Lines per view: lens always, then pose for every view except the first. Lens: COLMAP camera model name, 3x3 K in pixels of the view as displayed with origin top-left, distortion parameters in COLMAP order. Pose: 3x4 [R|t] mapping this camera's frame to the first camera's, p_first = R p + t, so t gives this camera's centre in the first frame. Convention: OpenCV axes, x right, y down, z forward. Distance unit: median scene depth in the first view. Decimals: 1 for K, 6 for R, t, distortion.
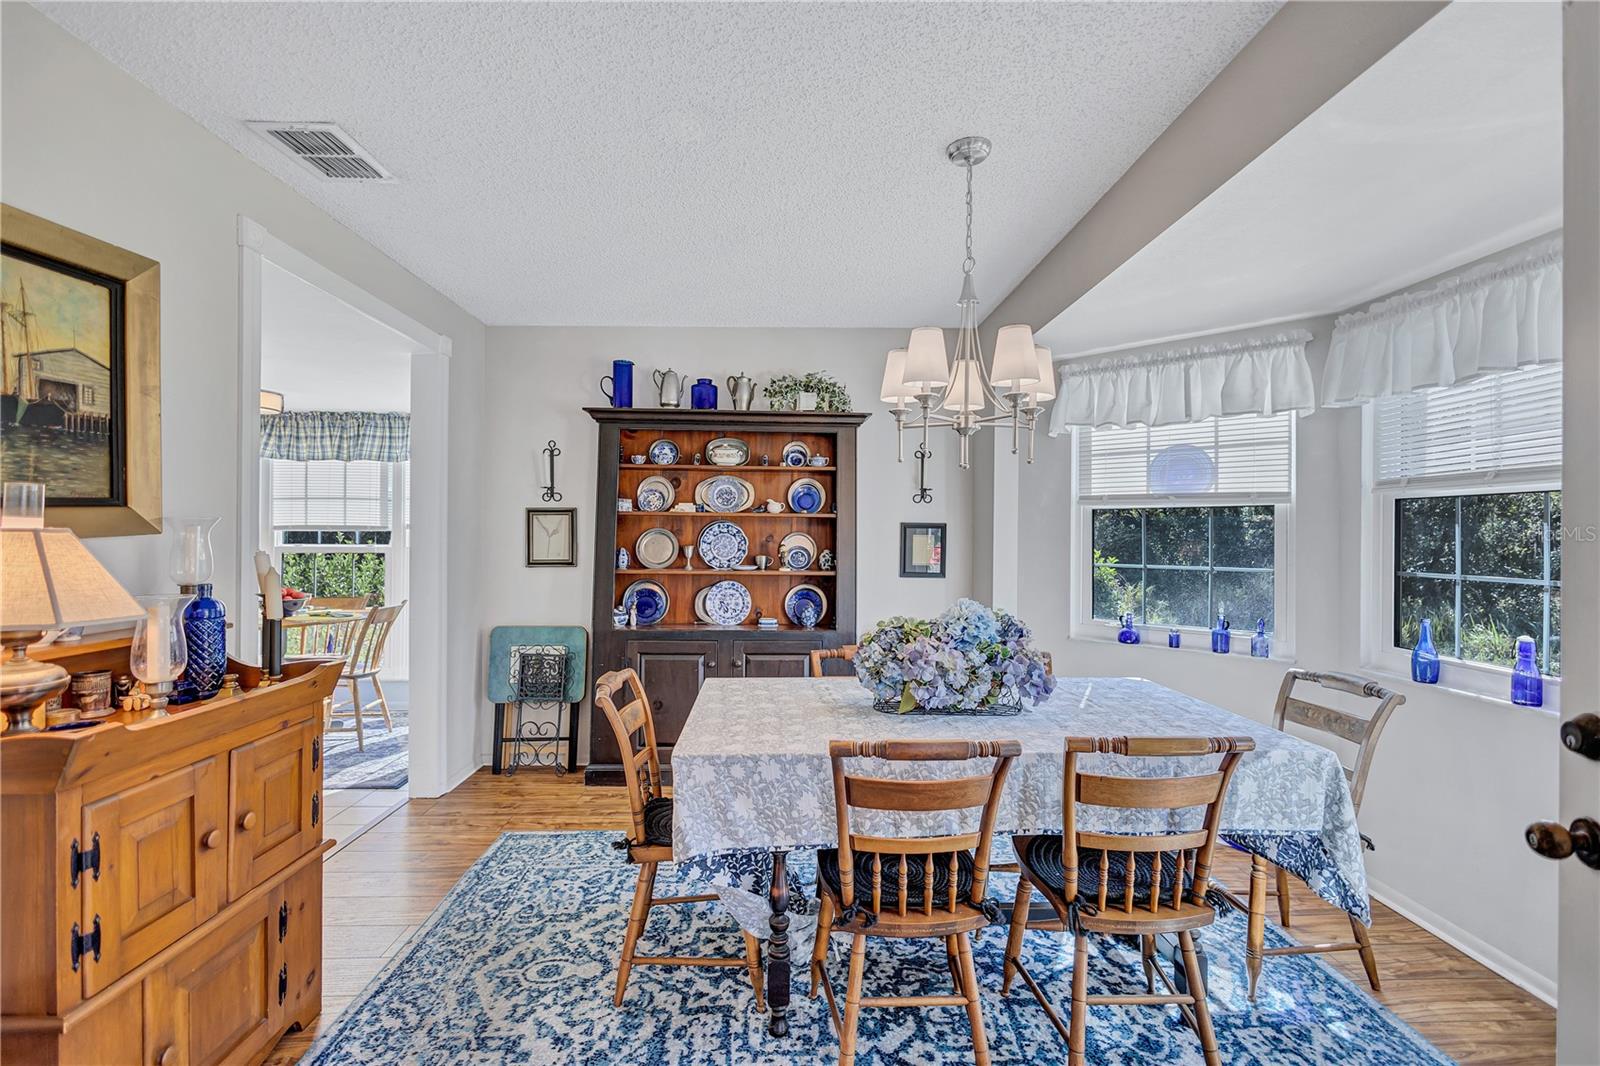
lens RADIAL K [[737.2, 0, 802.8], [0, 737.2, 535.9], [0, 0, 1]] dist [0.009568, -0.005489]
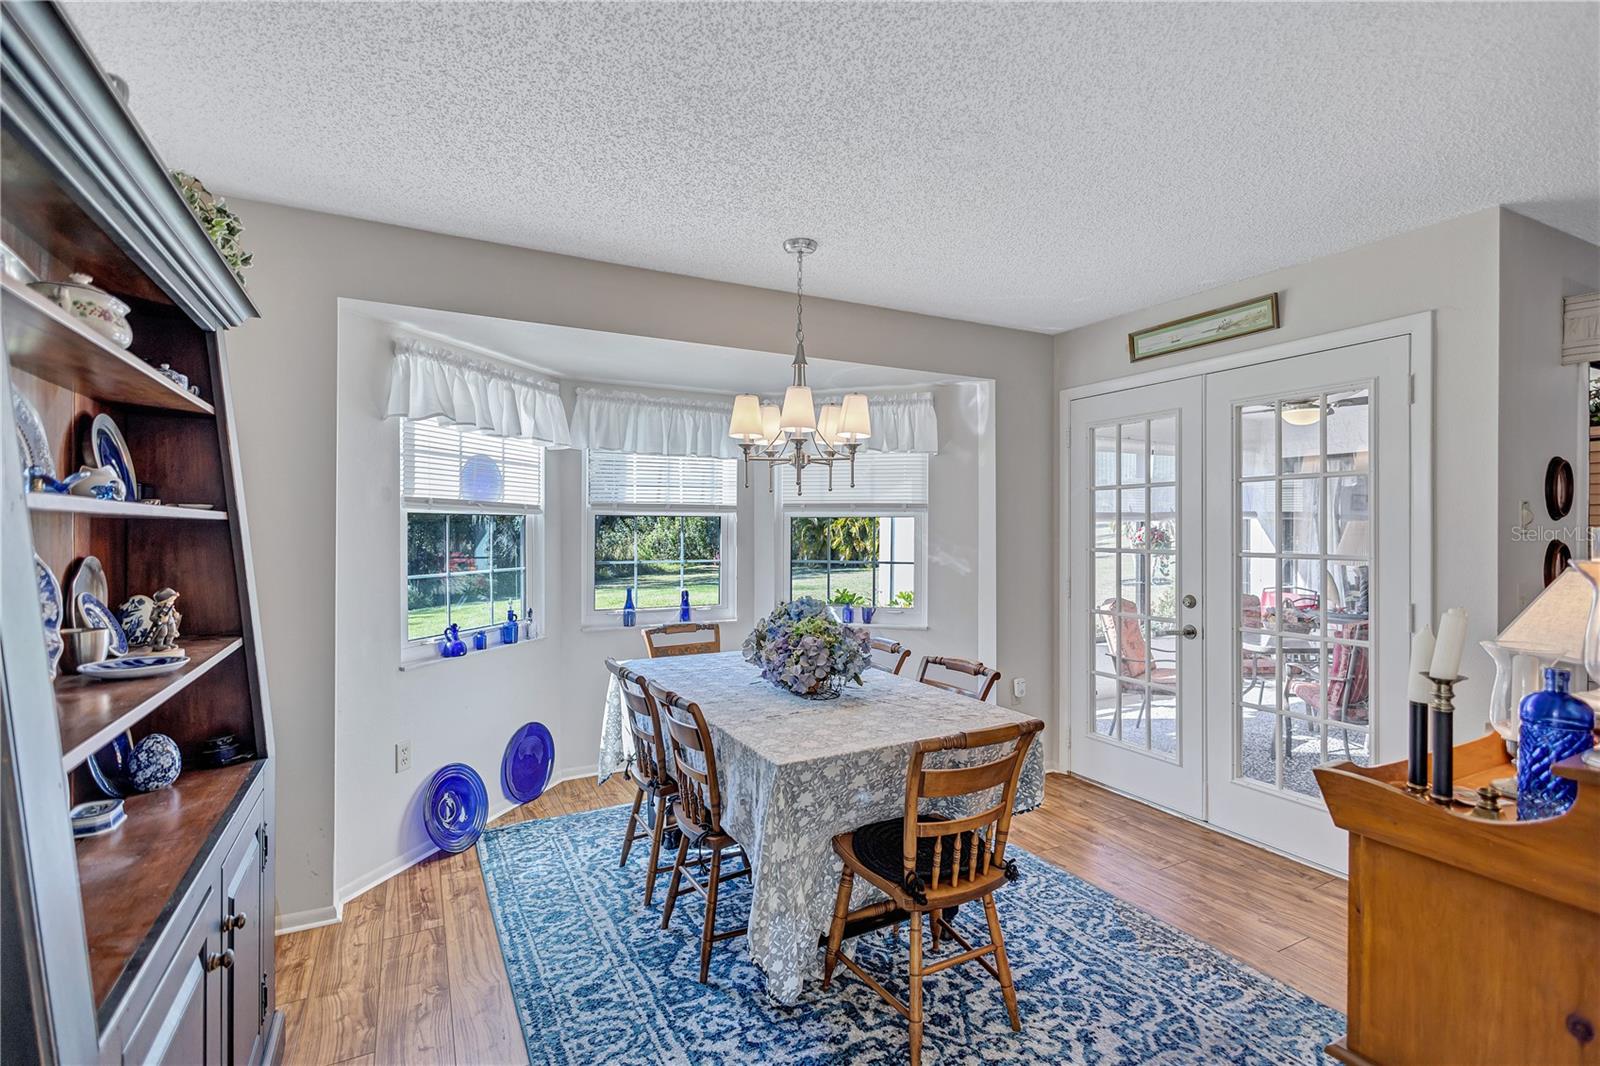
lens RADIAL K [[737.2, 0, 794.3], [0, 737.2, 530.1], [0, 0, 1]] dist [0.009568, -0.005489]
pose [[-0.439168, -0.011444, 0.898332, -0.520883], [-0.002526, 0.999931, 0.011503, -0.025000], [-0.898402, 0.002783, -0.439166, 0.882442]]
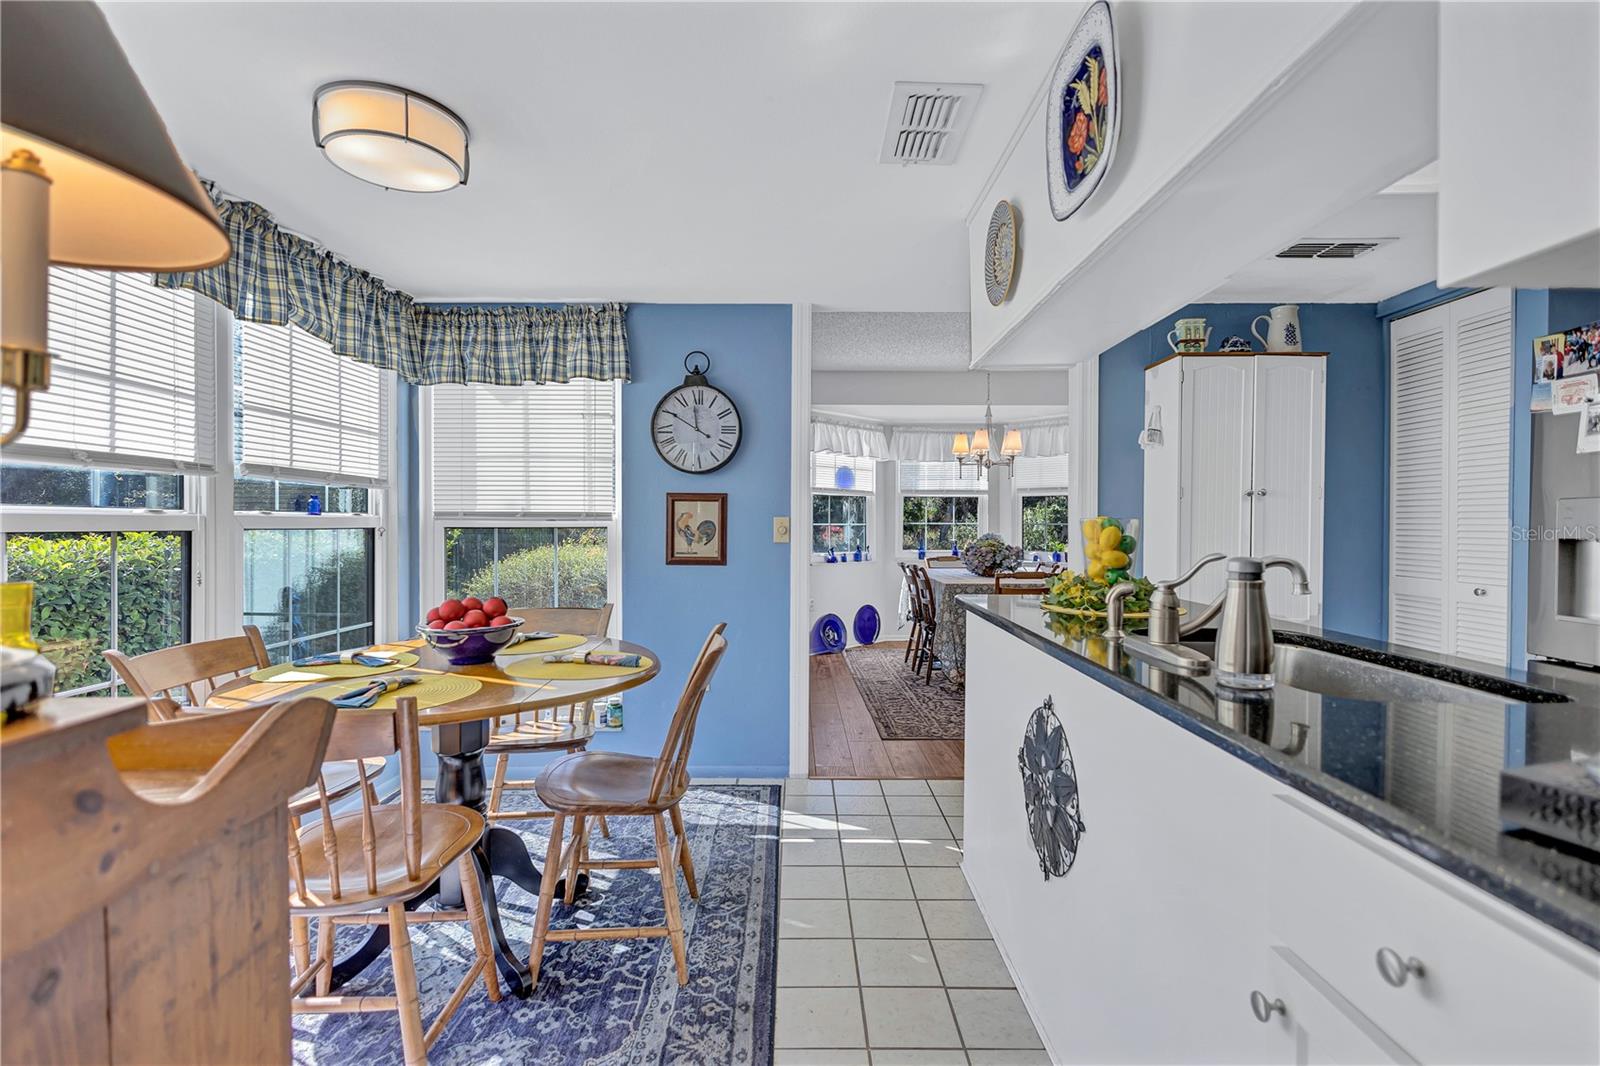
lens RADIAL K [[737.2, 0, 794.0], [0, 737.2, 538.7], [0, 0, 1]] dist [0.009568, -0.005489]
pose [[0.025842, -0.025352, 0.999345, -1.328984], [0.001696, 0.999678, 0.025316, 0.025080], [-0.999665, 0.001041, 0.025876, 0.905982]]
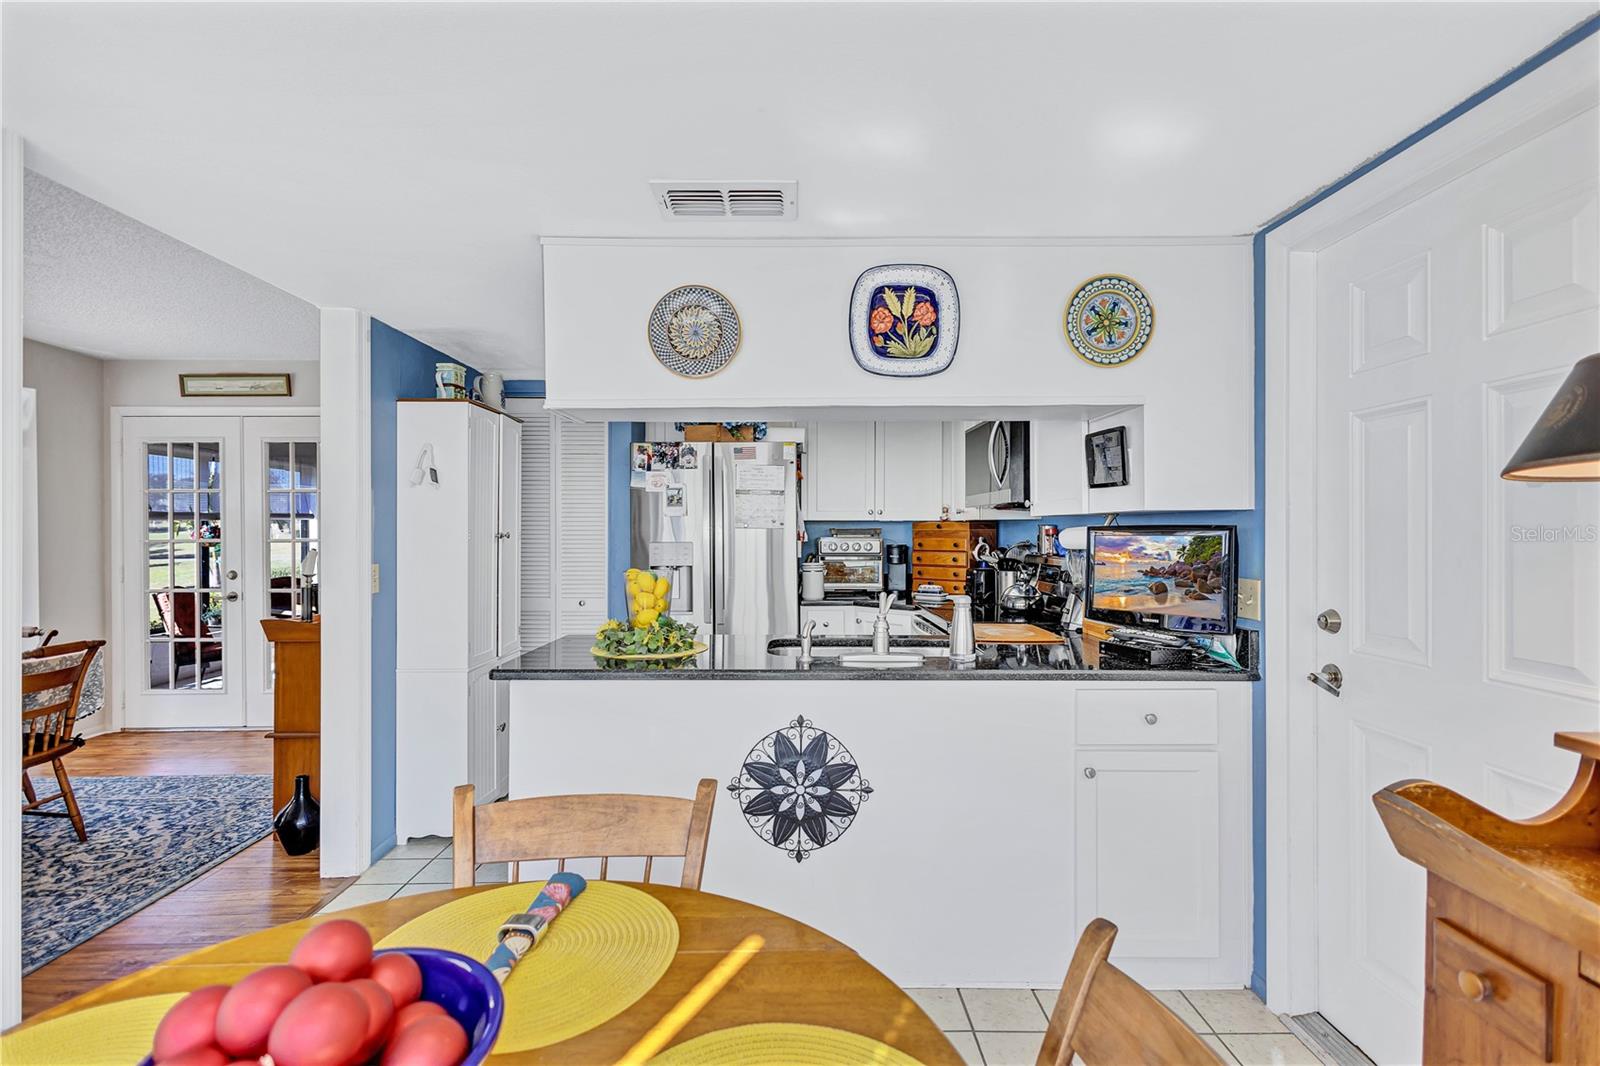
lens RADIAL K [[737.2, 0, 813.1], [0, 737.2, 526.2], [0, 0, 1]] dist [0.009568, -0.005489]
pose [[-0.999989, -0.000738, 0.004630, -0.924856], [-0.000734, 0.999999, 0.000829, -0.014729], [-0.004630, 0.000826, -0.999989, 1.317021]]
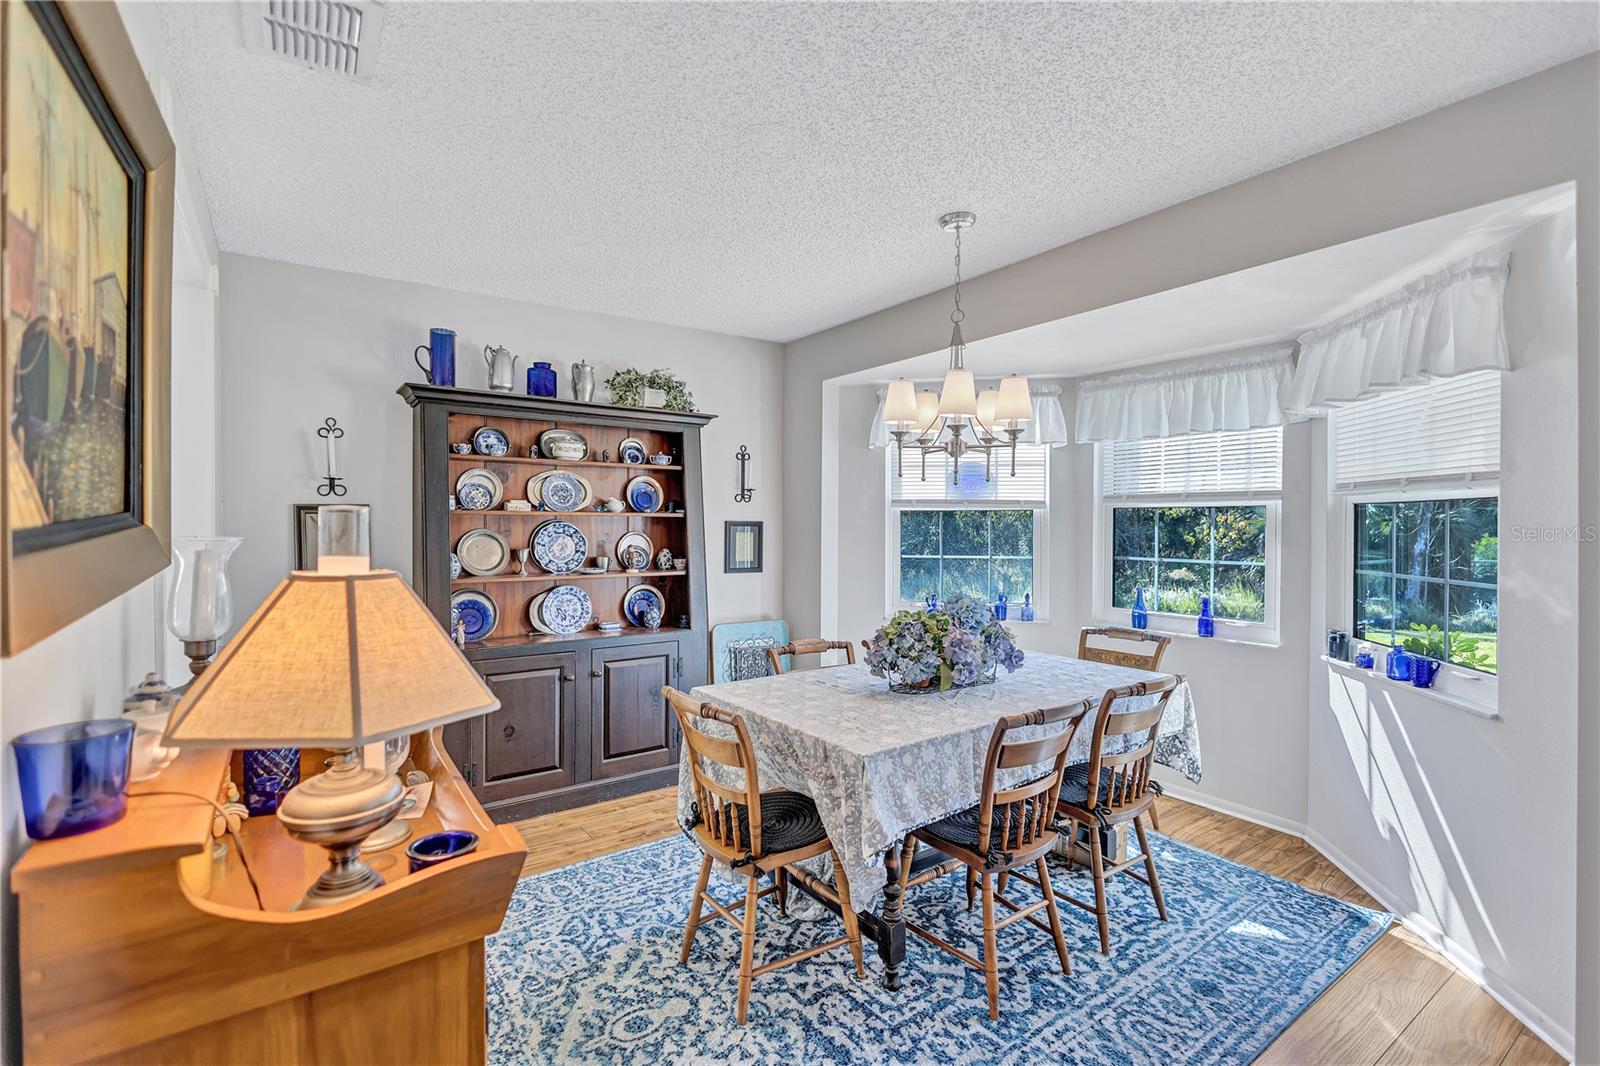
lens RADIAL K [[737.2, 0, 799.6], [0, 737.2, 535.2], [0, 0, 1]] dist [0.009568, -0.005489]
pose [[0.832178, -0.015948, 0.554280, -0.374811], [0.005199, 0.999767, 0.020960, -0.019874], [-0.554485, -0.014561, 0.832067, 0.075065]]
